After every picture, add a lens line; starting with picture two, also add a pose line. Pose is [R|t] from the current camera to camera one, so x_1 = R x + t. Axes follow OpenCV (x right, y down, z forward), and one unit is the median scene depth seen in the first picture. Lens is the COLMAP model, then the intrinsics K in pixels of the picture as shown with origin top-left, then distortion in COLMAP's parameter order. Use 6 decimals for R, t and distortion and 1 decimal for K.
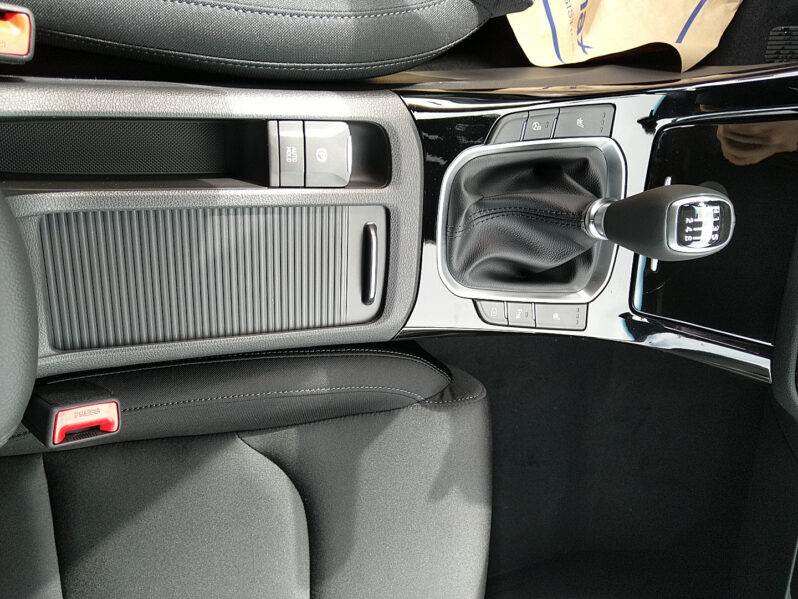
lens RADIAL K [[629.3, 0, 399.0], [0, 629.3, 299.5], [0, 0, 1]] dist [0.027626, -0.005773]
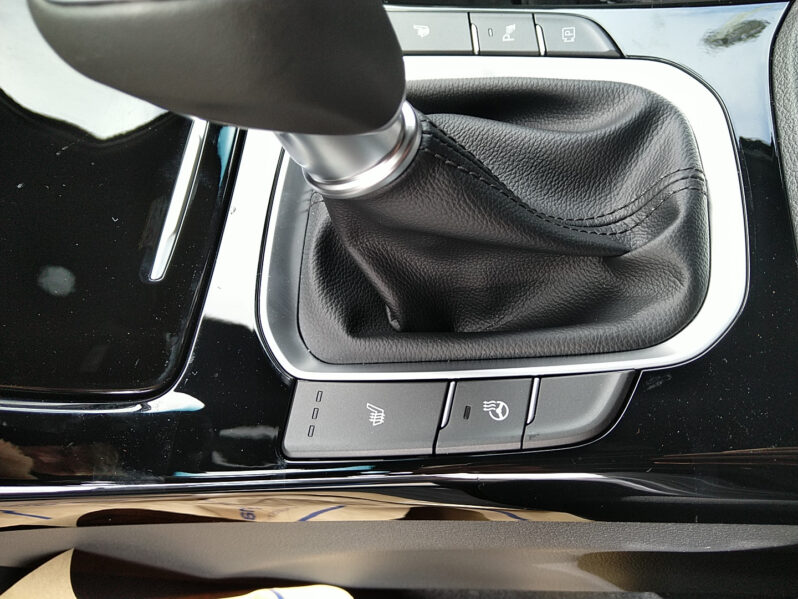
lens RADIAL K [[629.3, 0, 399.0], [0, 629.3, 299.5], [0, 0, 1]] dist [0.027626, -0.005773]
pose [[-0.995140, -0.091856, -0.035473, 0.265338], [0.087466, -0.990074, 0.110017, -0.227704], [-0.045227, 0.106380, 0.993296, 0.549682]]
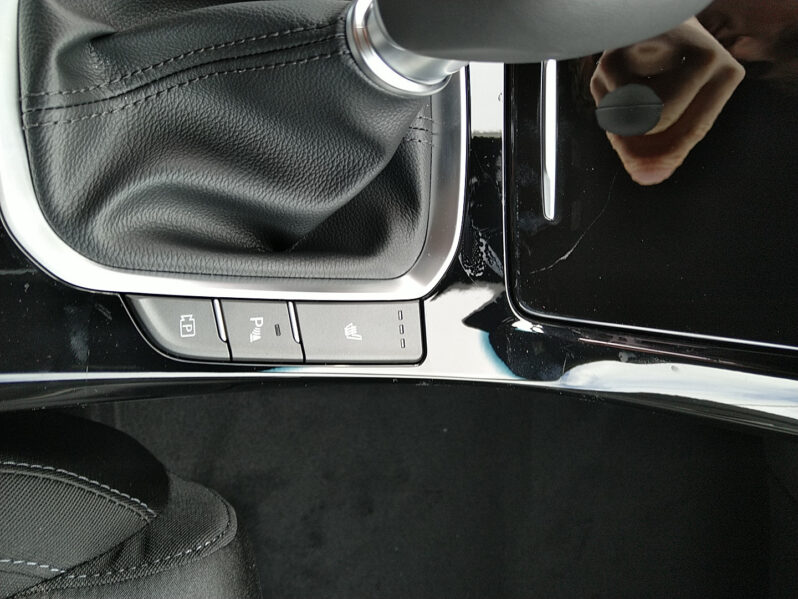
lens RADIAL K [[629.3, 0, 399.0], [0, 629.3, 299.5], [0, 0, 1]] dist [0.027626, -0.005773]
pose [[0.988906, -0.066384, 0.132886, 0.225588], [0.092885, 0.974466, -0.204424, 0.096471], [-0.115922, 0.214499, 0.969821, 0.570615]]
